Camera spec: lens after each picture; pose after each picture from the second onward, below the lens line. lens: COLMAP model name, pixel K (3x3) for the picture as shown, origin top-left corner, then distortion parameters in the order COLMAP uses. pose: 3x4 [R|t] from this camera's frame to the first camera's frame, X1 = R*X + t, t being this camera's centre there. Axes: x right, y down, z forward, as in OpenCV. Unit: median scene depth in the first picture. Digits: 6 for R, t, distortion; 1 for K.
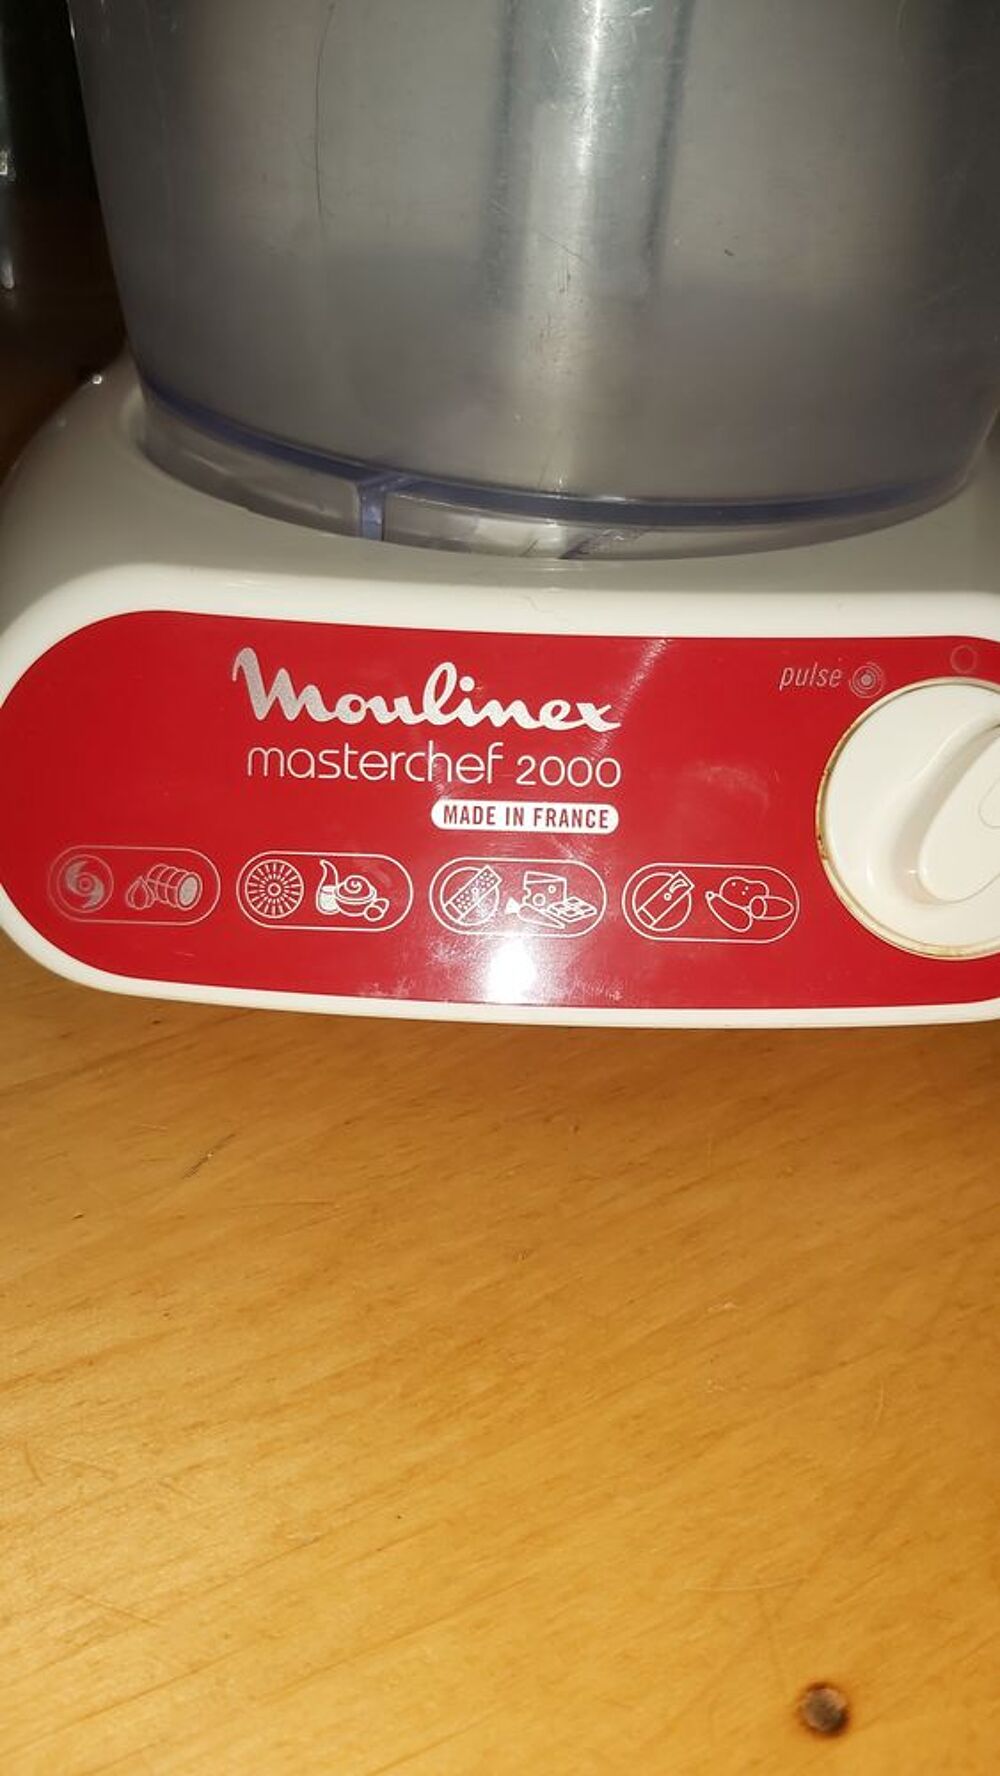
lens RADIAL K [[1378.1, 0, 499.4], [0, 1378.1, 958.7], [0, 0, 1]] dist [0.099637, -0.201127]
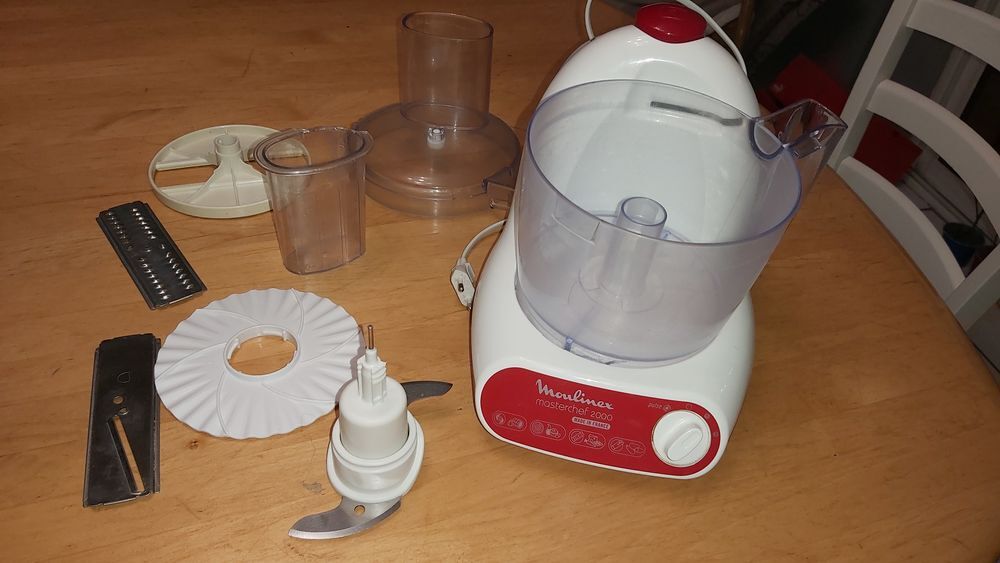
lens RADIAL K [[775.9, 0, 500.0], [0, 775.9, 281.5], [0, 0, 1]] dist [0.099637, -0.201127]
pose [[0.981561, 0.155826, -0.110711, -0.069974], [-0.141109, 0.981389, 0.130242, -0.902887], [0.128946, -0.112218, 0.985282, -1.683468]]
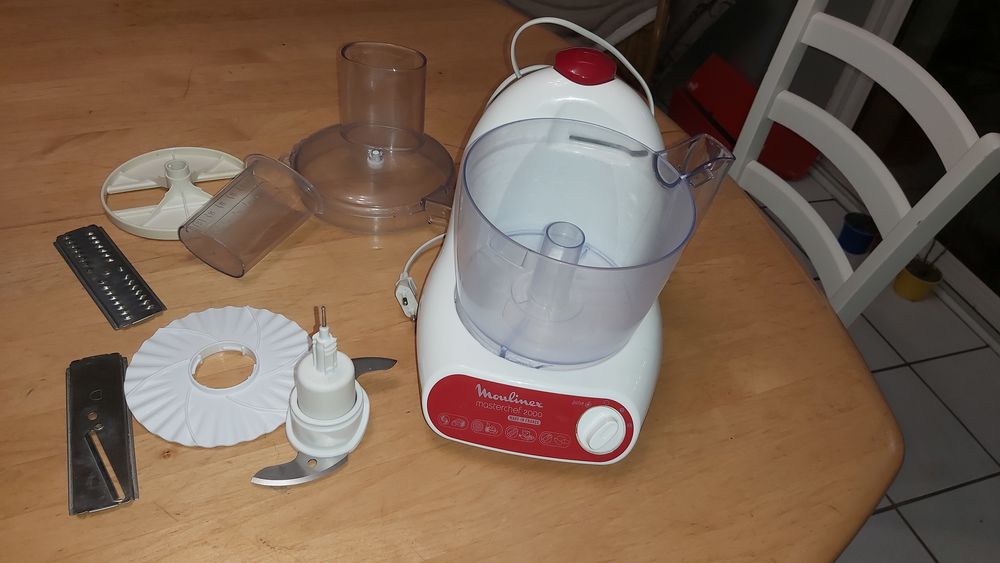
lens RADIAL K [[775.9, 0, 500.0], [0, 775.9, 281.5], [0, 0, 1]] dist [0.099637, -0.201127]
pose [[0.990899, 0.132934, -0.021152, -0.086454], [-0.128961, 0.982578, 0.133825, -1.063861], [0.038573, -0.129879, 0.990779, -2.052929]]
